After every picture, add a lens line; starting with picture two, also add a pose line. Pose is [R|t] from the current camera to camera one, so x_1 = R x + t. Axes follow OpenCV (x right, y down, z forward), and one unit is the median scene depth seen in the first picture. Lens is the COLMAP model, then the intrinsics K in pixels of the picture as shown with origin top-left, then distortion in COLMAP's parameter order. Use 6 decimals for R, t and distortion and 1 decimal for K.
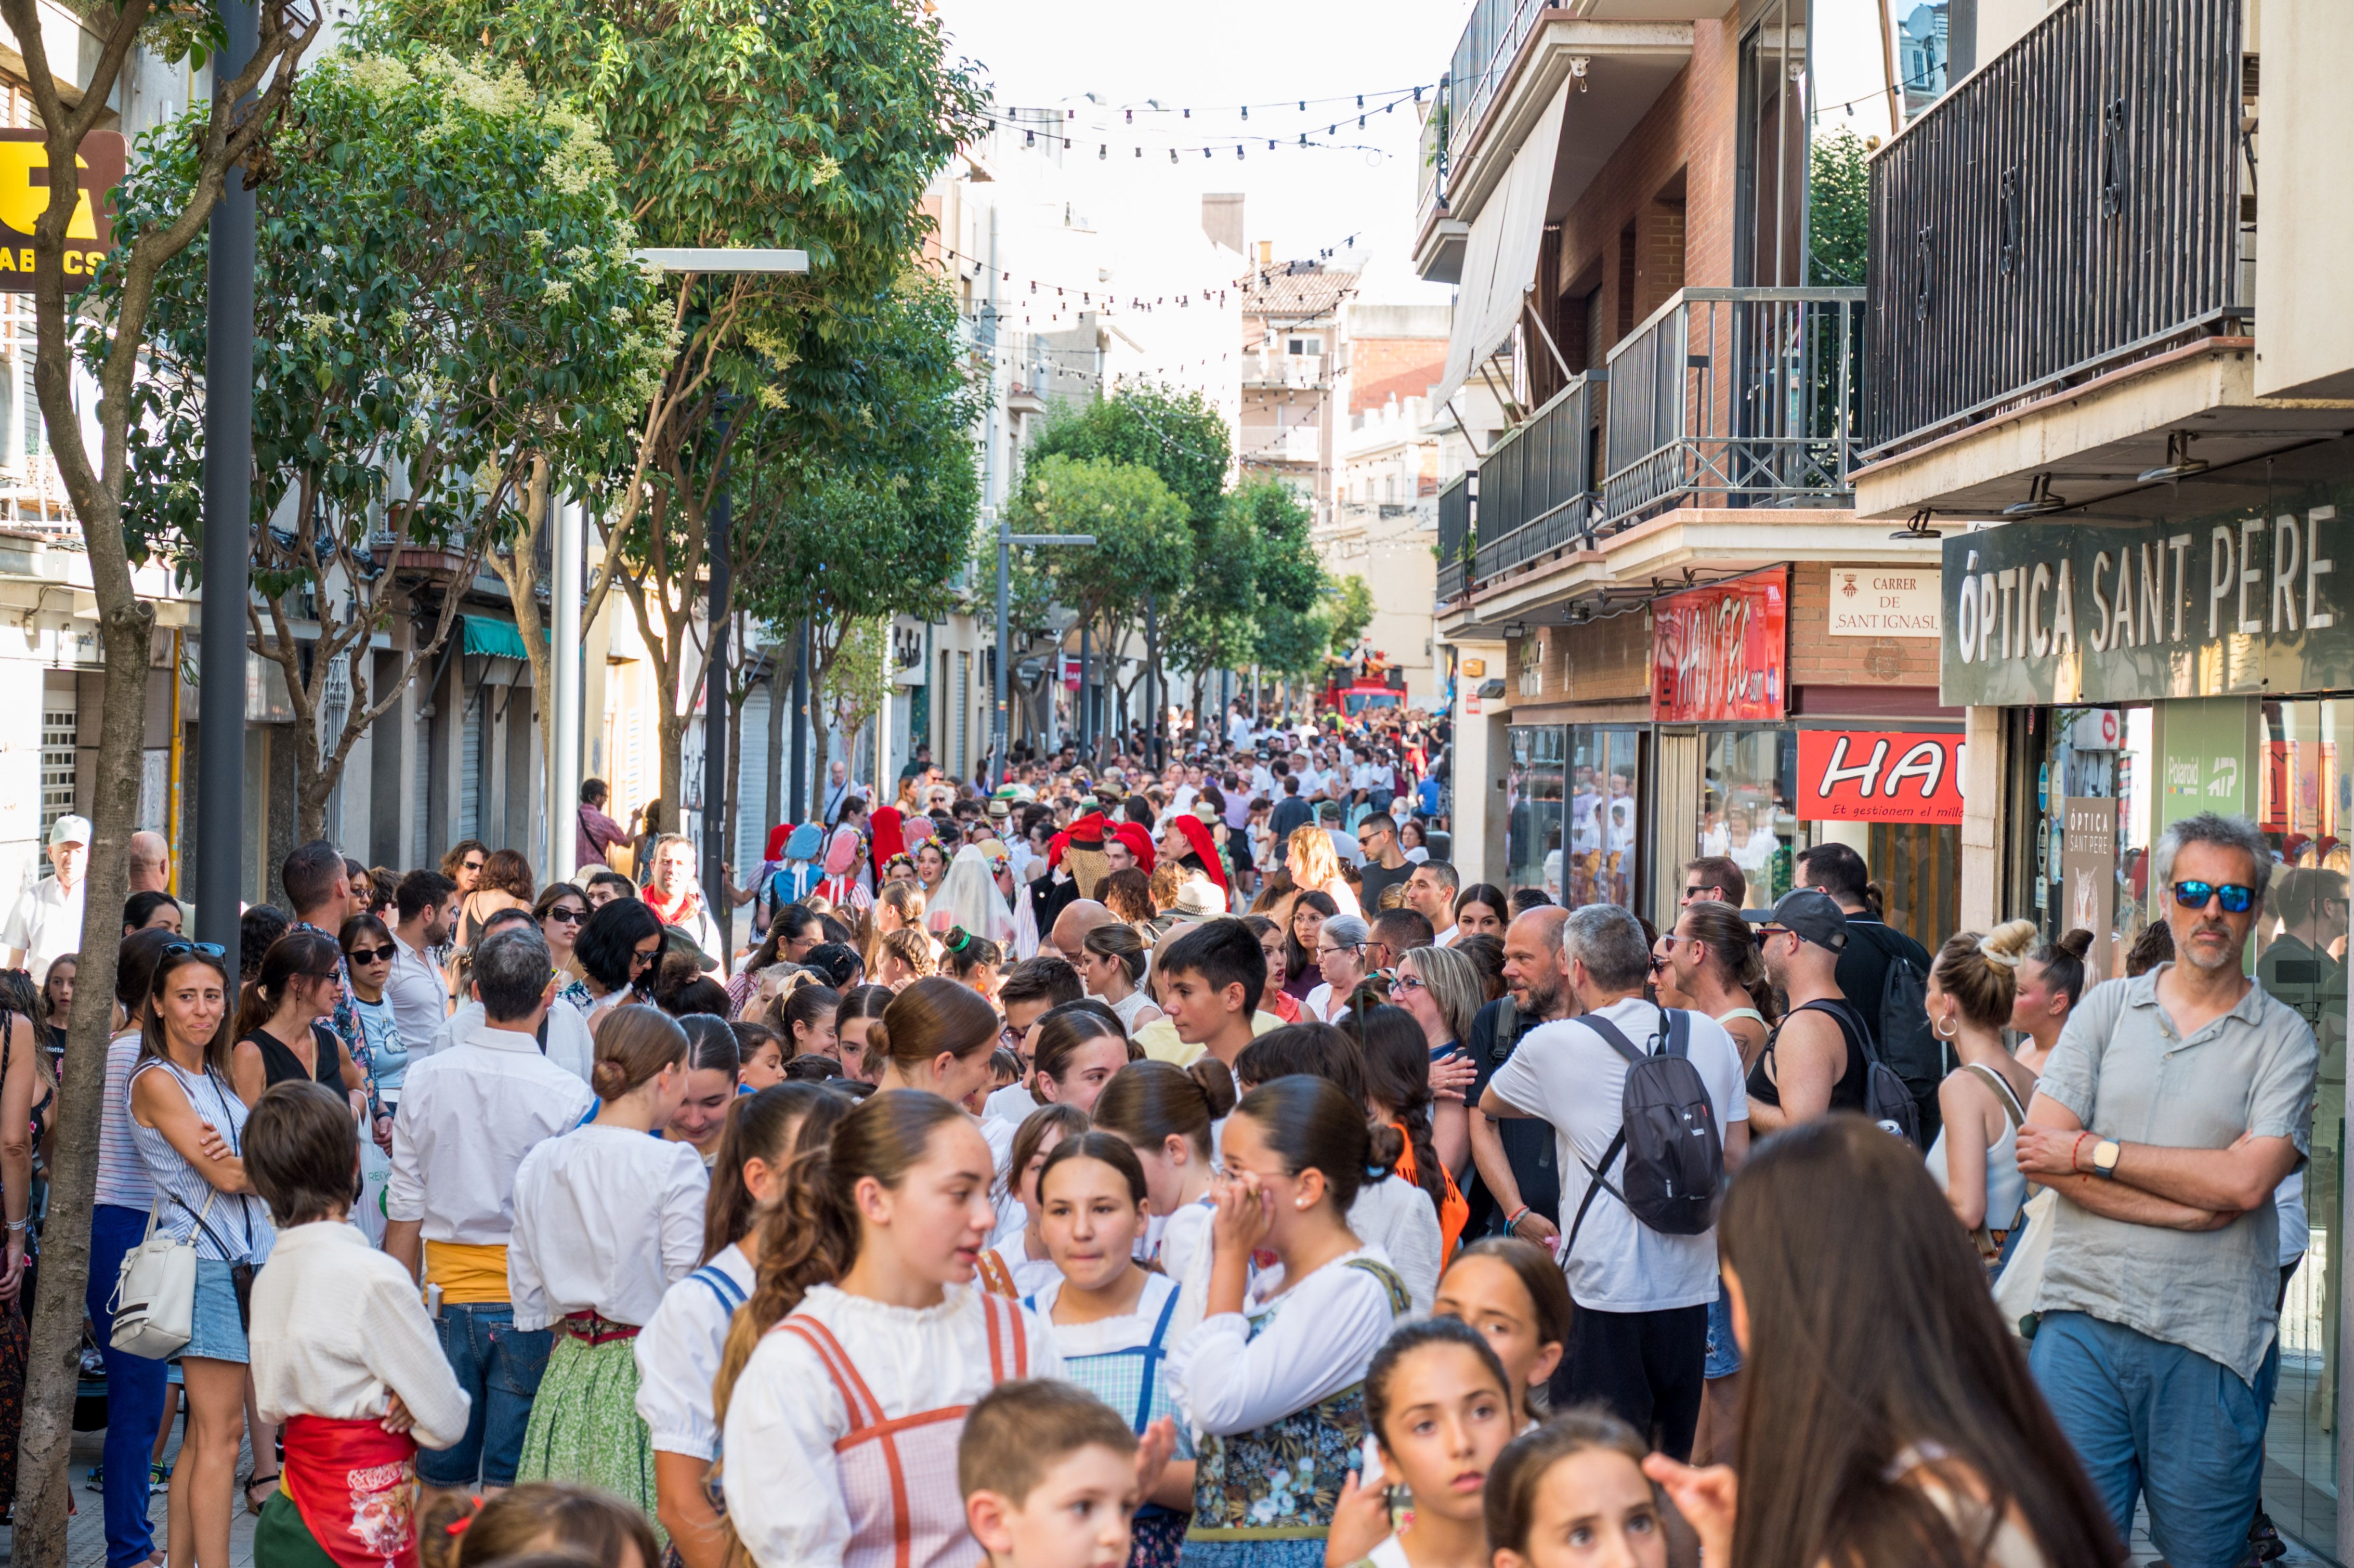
lens RADIAL K [[3514.3, 0, 1190.6], [0, 3514.3, 788.8], [0, 0, 1]] dist [0.002587, 0.064404]
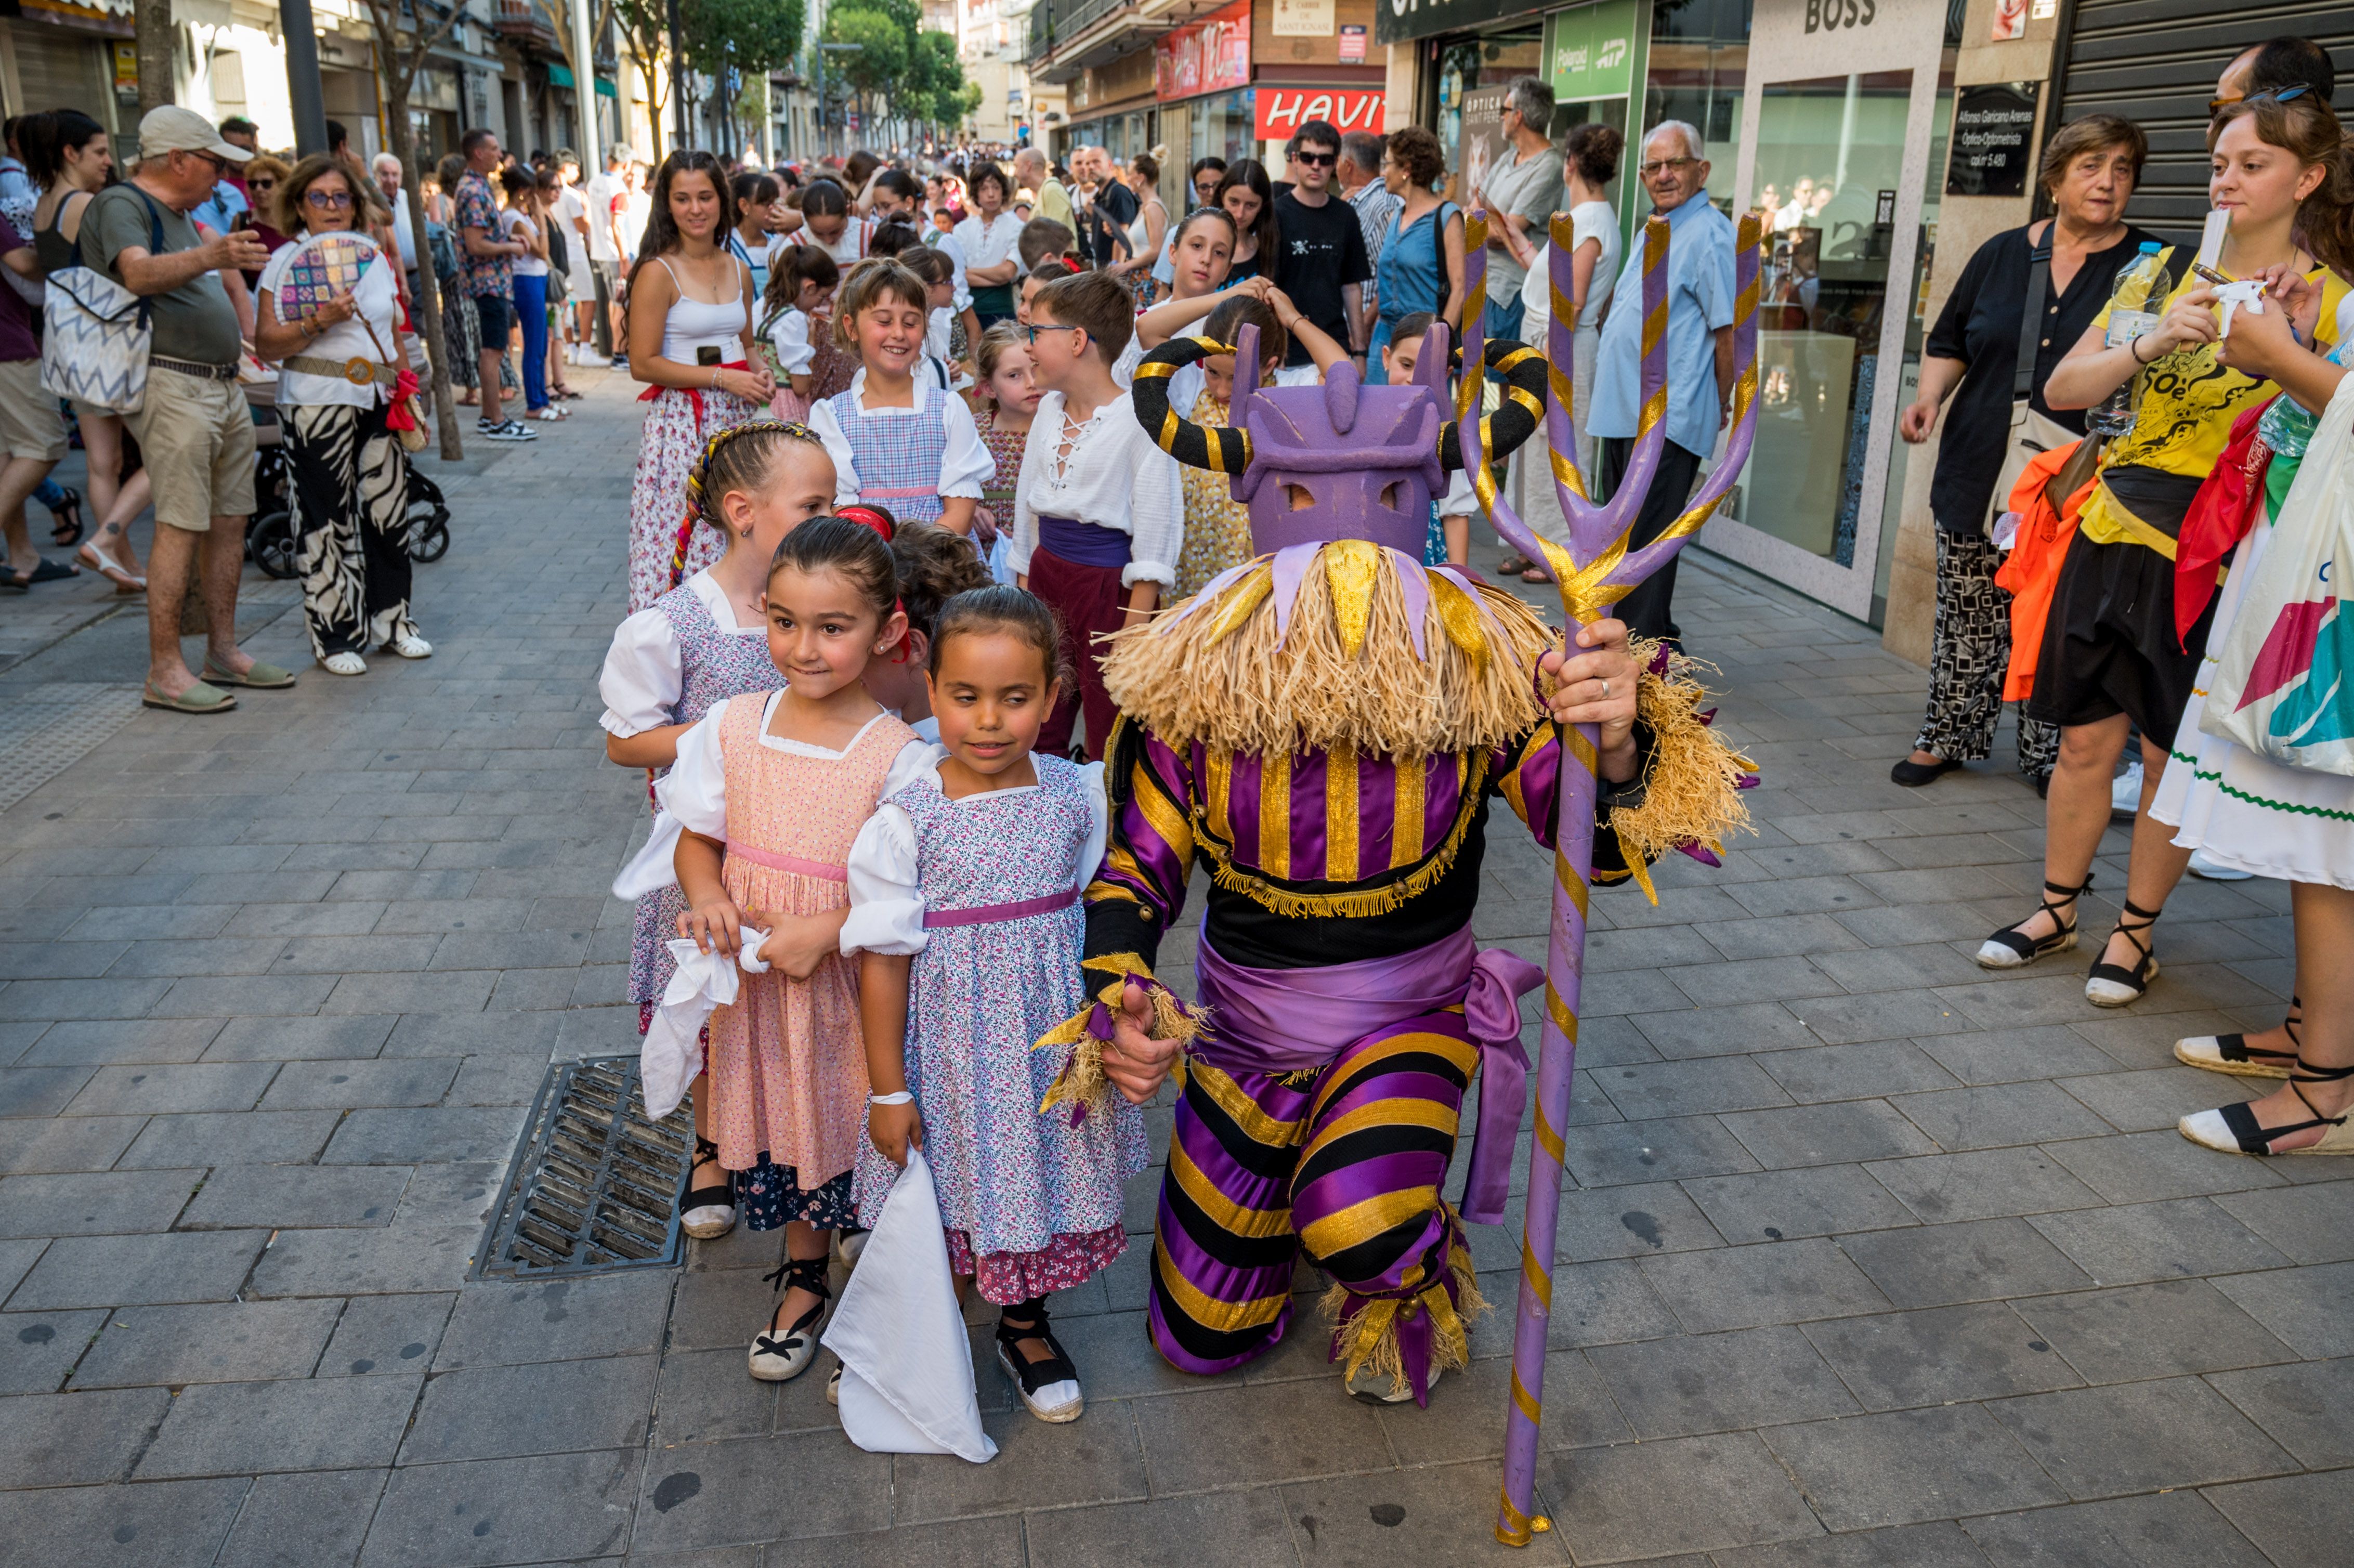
lens RADIAL K [[2061.7, 0, 1177.0], [0, 2061.7, 784.0], [0, 0, 1]] dist [0.002490, -0.016525]
pose [[0.994866, -0.041504, 0.092297, 0.029556], [0.009373, 0.945903, 0.324314, -0.052358], [-0.100765, -0.321784, 0.941436, -0.351890]]
